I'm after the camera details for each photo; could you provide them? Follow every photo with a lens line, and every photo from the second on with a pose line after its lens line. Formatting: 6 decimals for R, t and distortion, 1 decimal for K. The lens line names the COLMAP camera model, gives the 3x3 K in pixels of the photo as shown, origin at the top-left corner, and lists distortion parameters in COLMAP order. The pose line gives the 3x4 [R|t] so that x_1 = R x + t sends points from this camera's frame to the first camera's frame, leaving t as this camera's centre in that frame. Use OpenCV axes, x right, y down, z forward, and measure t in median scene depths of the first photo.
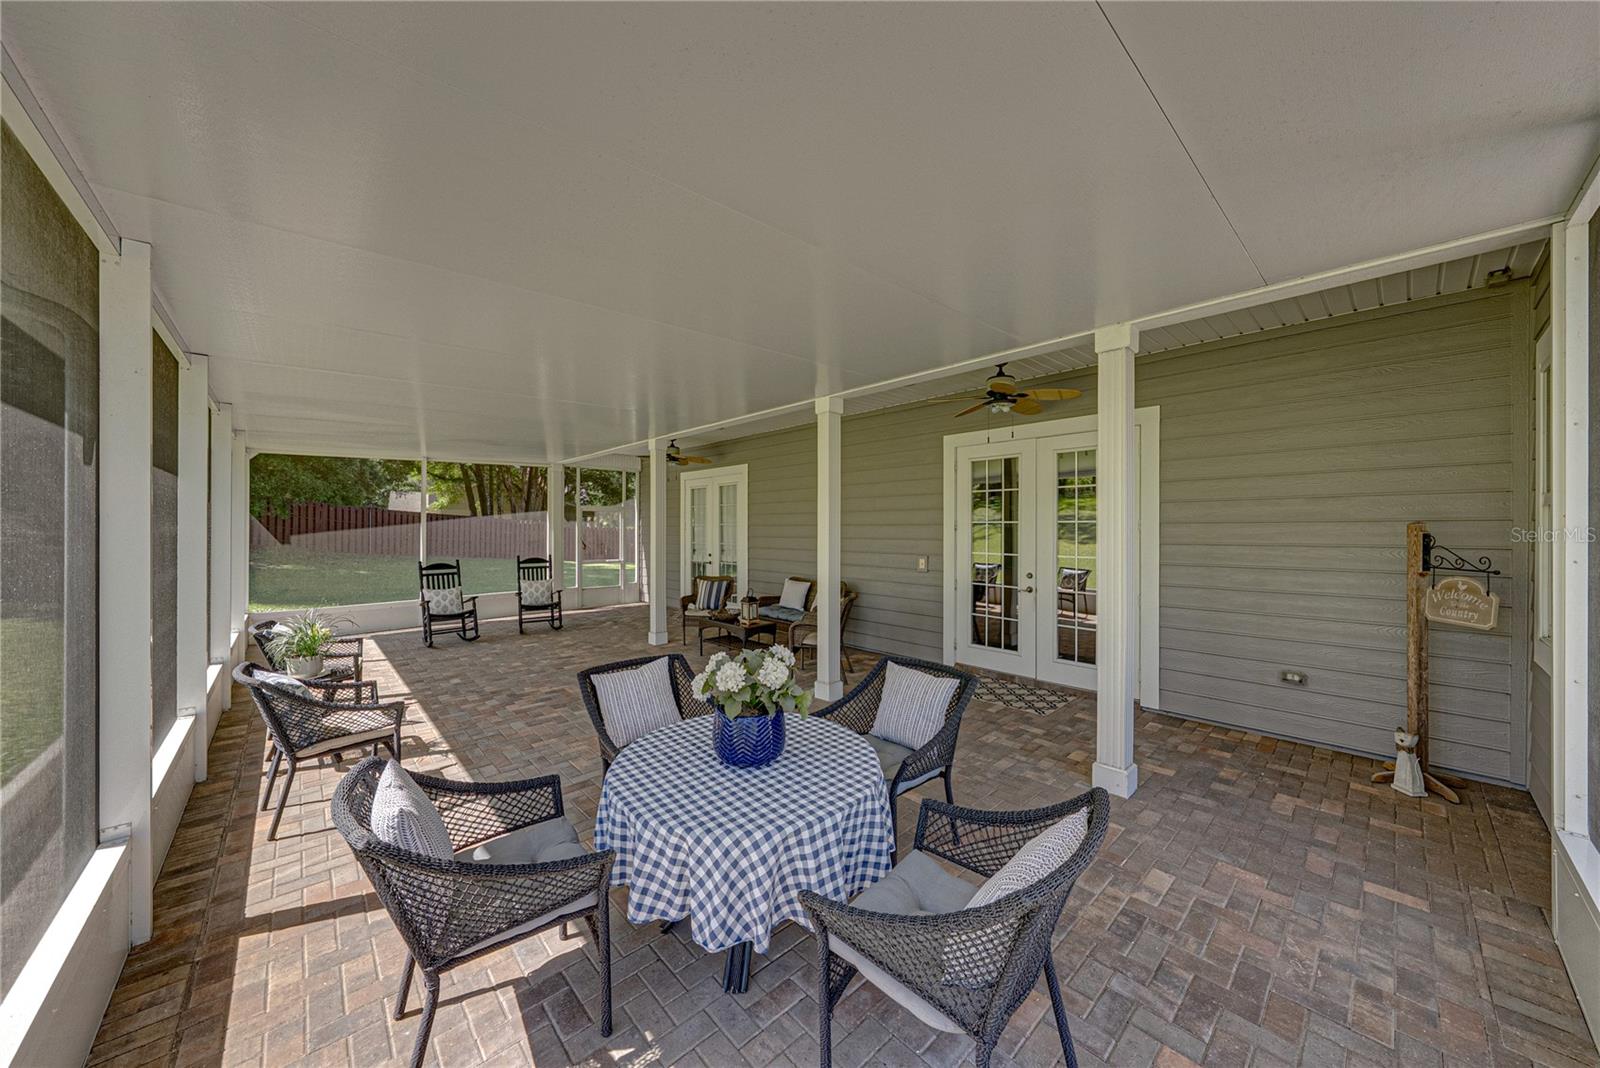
lens RADIAL K [[560.1, 0, 811.9], [0, 560.1, 524.2], [0, 0, 1]] dist [-0.003881, 0.000734]
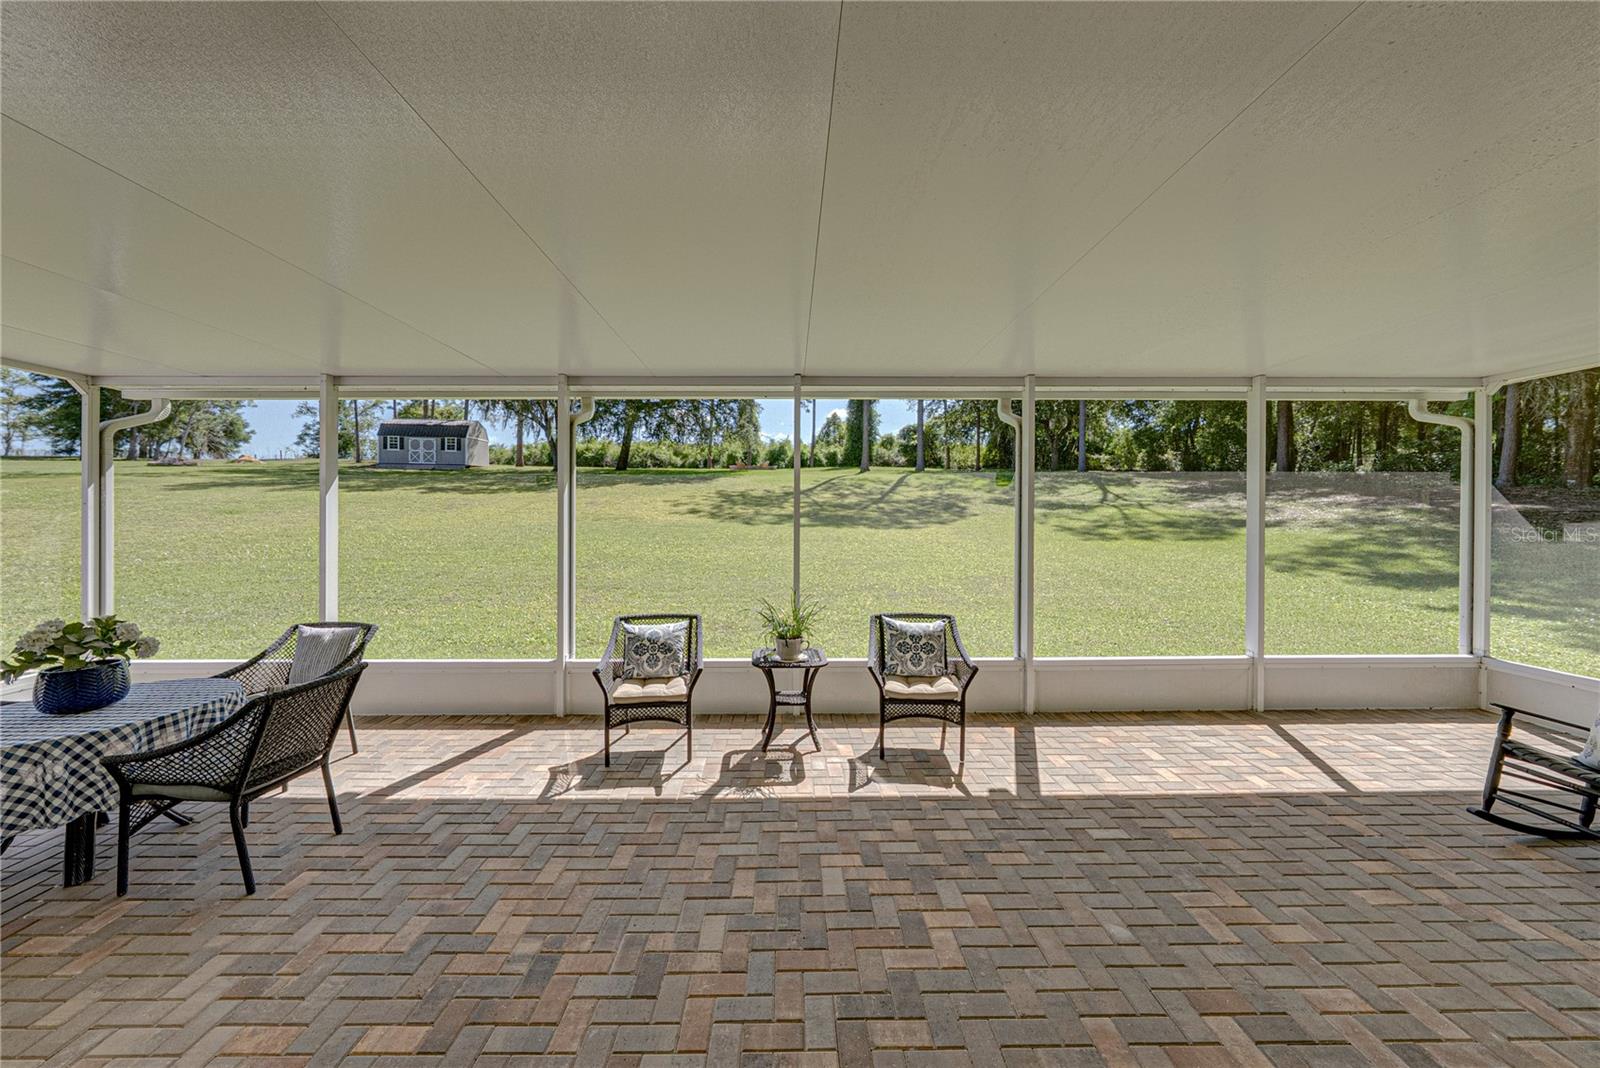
lens RADIAL K [[560.1, 0, 789.2], [0, 560.1, 508.5], [0, 0, 1]] dist [-0.003881, 0.000734]
pose [[-0.677070, -0.000521, -0.735918, -0.103544], [0.007221, 0.999947, -0.007352, 0.001597], [0.735883, -0.010291, -0.677031, 1.183648]]
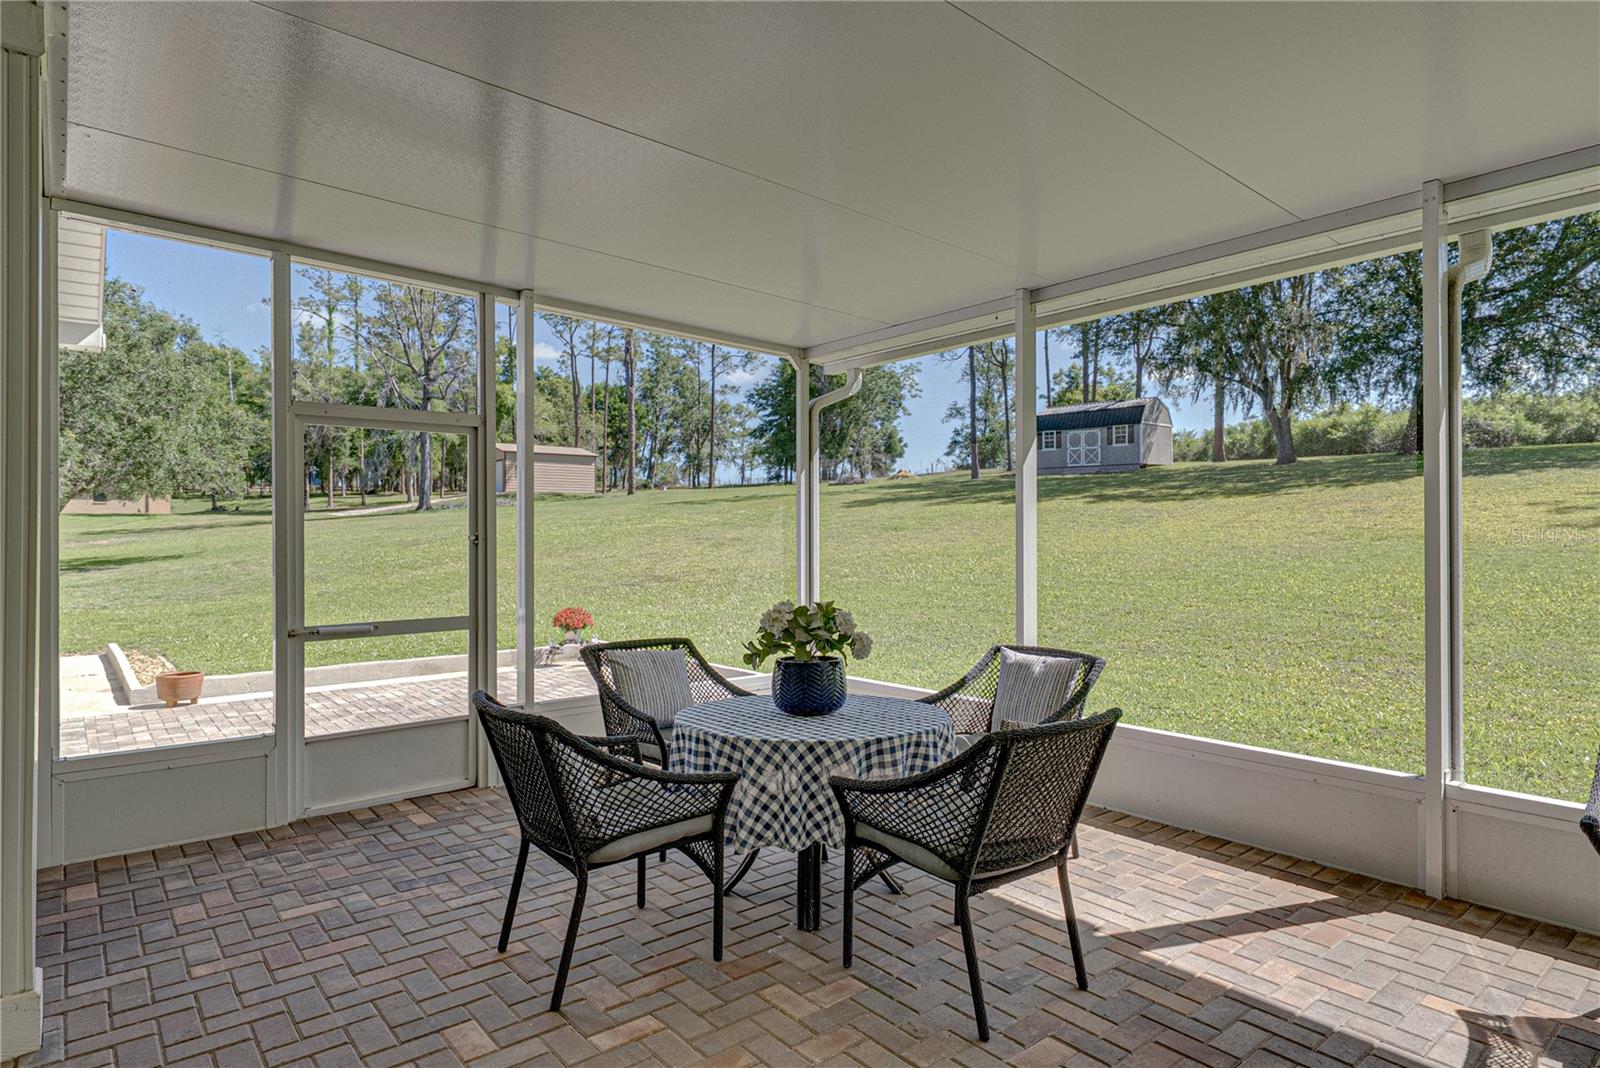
lens RADIAL K [[877.8, 0, 805.8], [0, 877.8, 536.8], [0, 0, 1]] dist [0.001643, 0.001021]
pose [[-0.998628, 0.002351, 0.052310, -0.074163], [0.001921, 0.999964, -0.008273, 0.050730], [-0.052328, -0.008161, -0.998597, 1.015747]]
